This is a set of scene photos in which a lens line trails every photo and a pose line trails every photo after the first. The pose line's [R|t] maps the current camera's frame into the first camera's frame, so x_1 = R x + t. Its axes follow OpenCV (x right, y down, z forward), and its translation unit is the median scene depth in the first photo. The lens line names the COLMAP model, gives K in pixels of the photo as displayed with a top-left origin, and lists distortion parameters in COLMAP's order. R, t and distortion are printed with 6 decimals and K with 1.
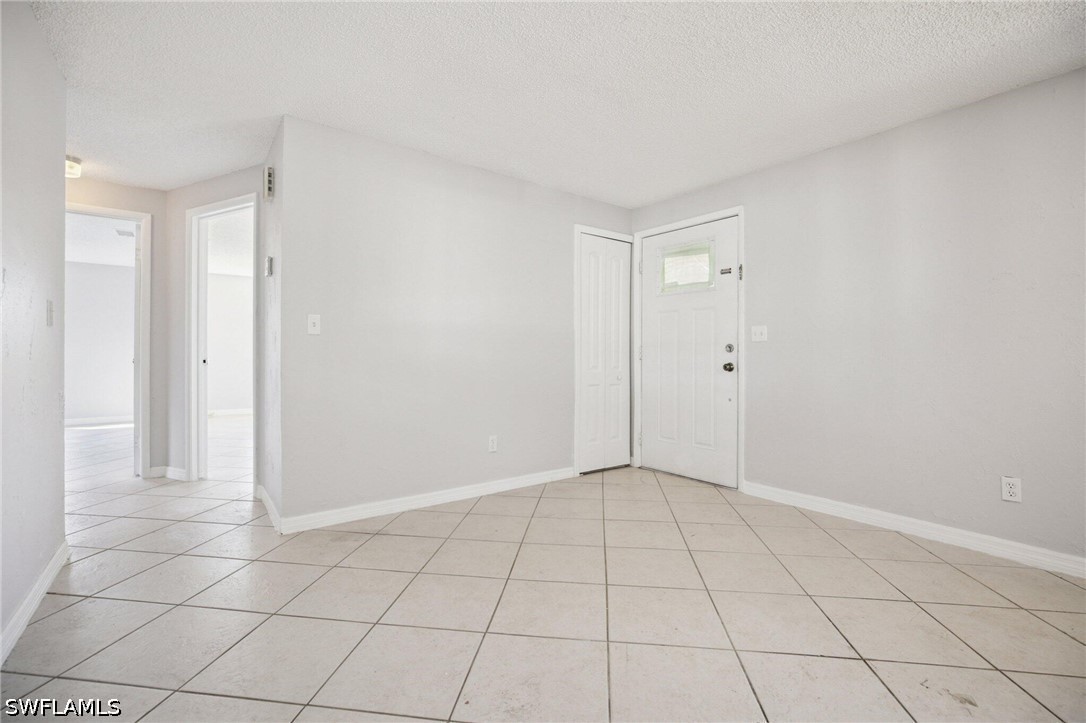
lens RADIAL K [[457.6, 0, 546.3], [0, 457.6, 355.7], [0, 0, 1]] dist [-0.018604, 0.000170]
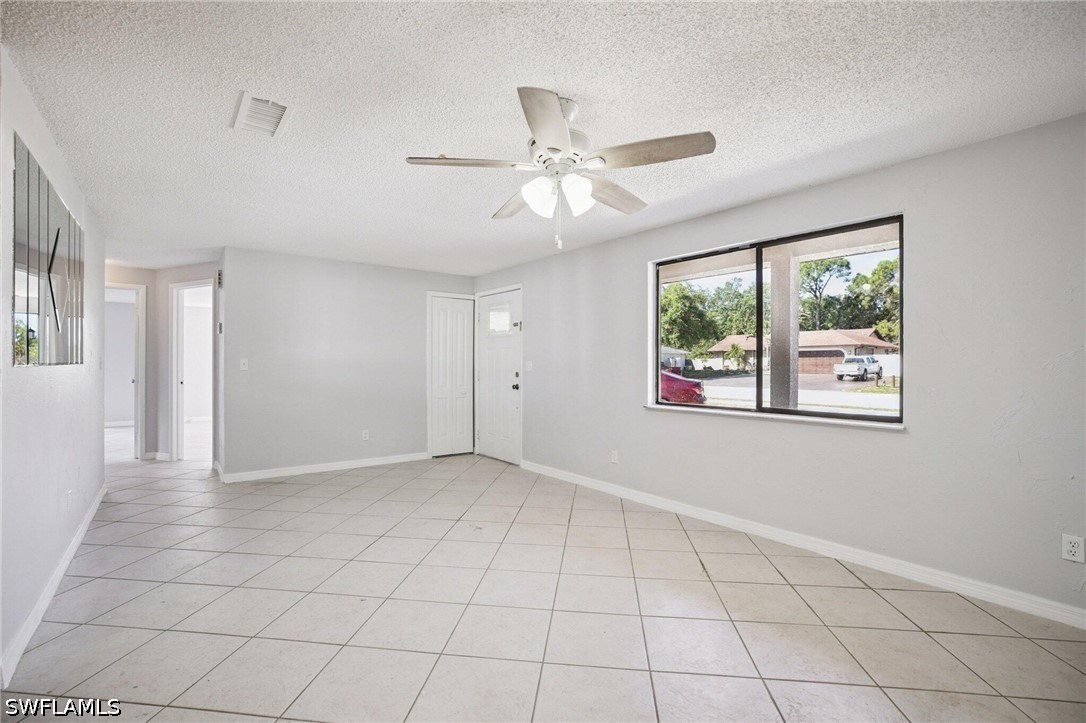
lens RADIAL K [[489.8, 0, 543.0], [0, 489.8, 361.5], [0, 0, 1]] dist [0.000051, 0.000575]
pose [[0.999878, -0.000867, -0.015565, 0.493711], [0.000855, 0.999999, -0.000798, -0.056734], [0.015566, 0.000785, 0.999879, -0.639127]]
